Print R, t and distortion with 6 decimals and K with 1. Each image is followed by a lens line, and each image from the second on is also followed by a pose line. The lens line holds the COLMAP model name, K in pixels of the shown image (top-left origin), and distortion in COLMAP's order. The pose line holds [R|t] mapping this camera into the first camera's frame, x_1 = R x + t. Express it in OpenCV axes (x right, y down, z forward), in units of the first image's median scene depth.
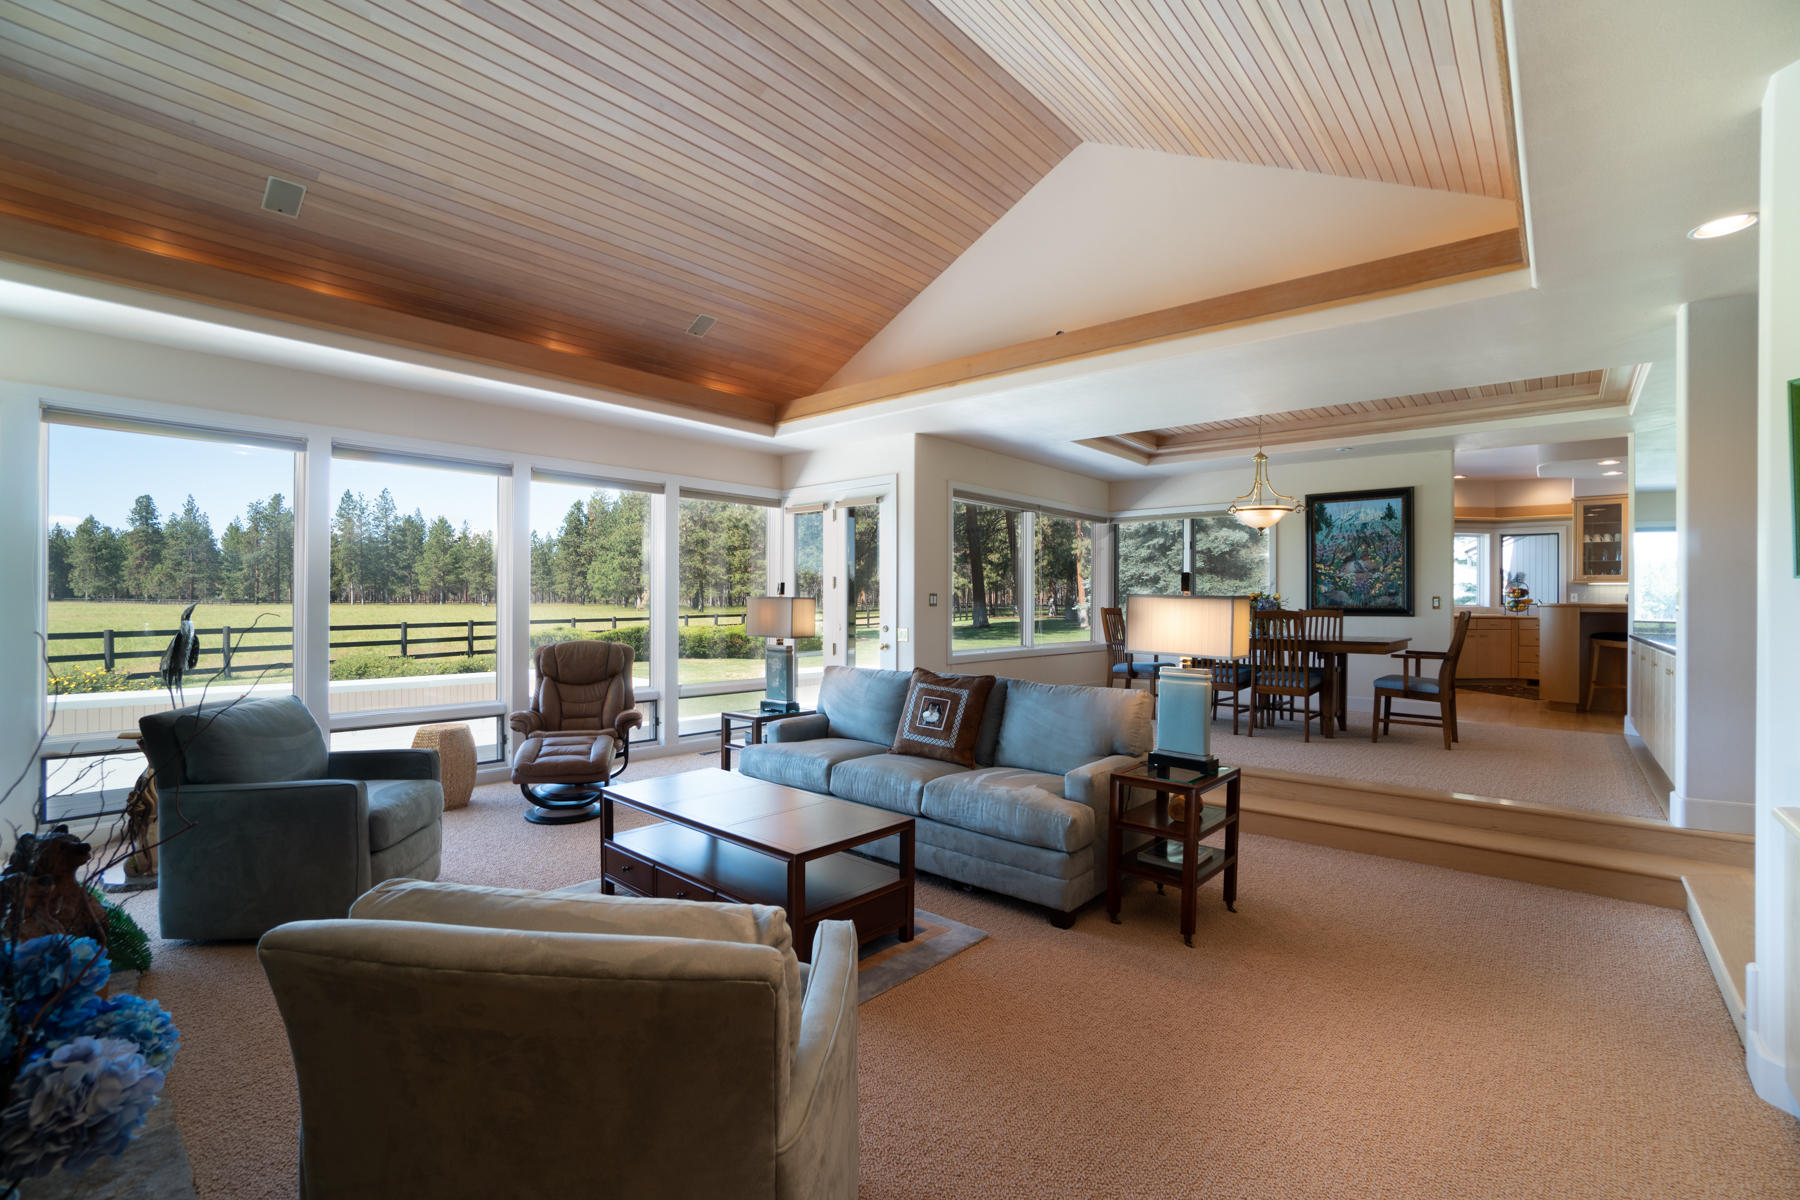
lens RADIAL K [[779.4, 0, 882.0], [0, 779.4, 595.5], [0, 0, 1]] dist [-0.000483, 0.000067]
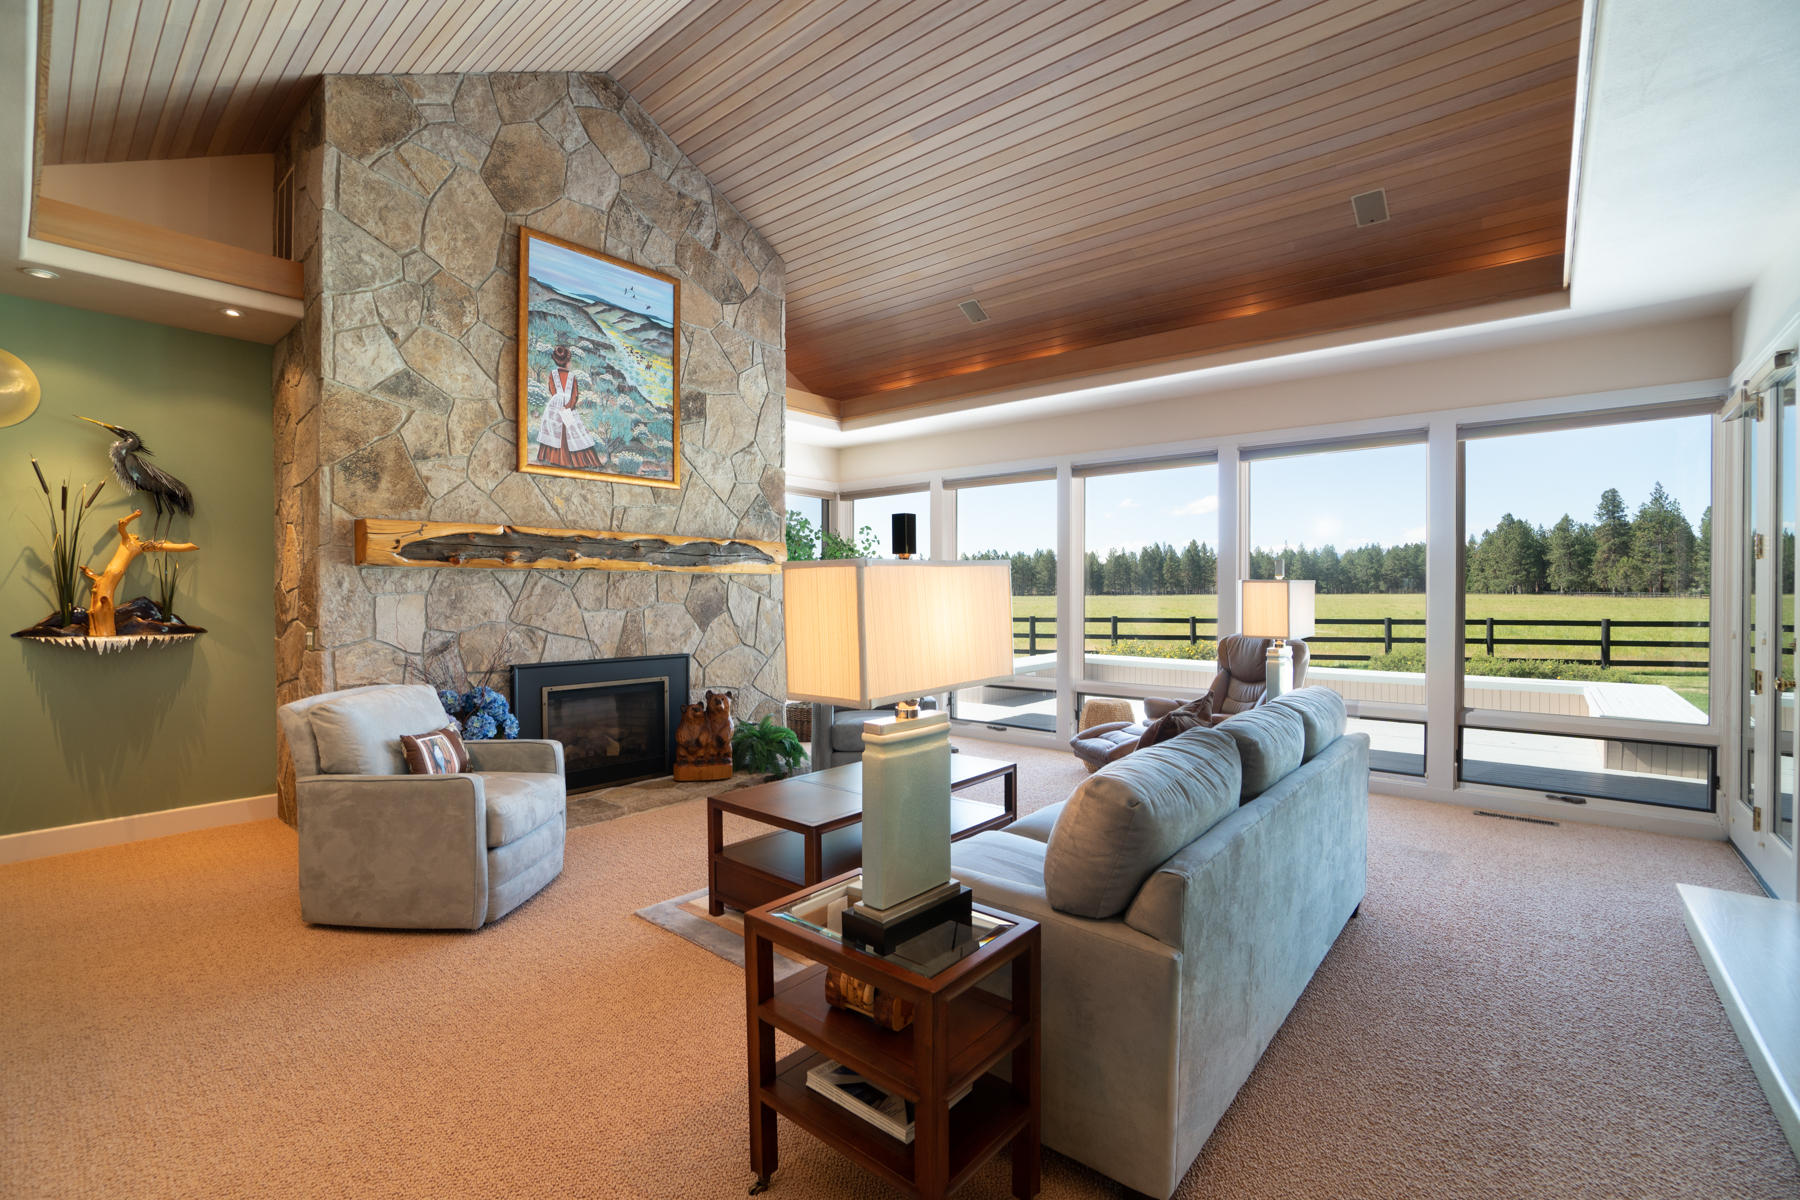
lens RADIAL K [[779.4, 0, 882.0], [0, 779.4, 595.5], [0, 0, 1]] dist [-0.000483, 0.000067]
pose [[0.042797, 0.003519, -0.999078, 0.158970], [0.004919, 0.999981, 0.003733, 0.002152], [0.999072, -0.005074, 0.042778, 0.174975]]
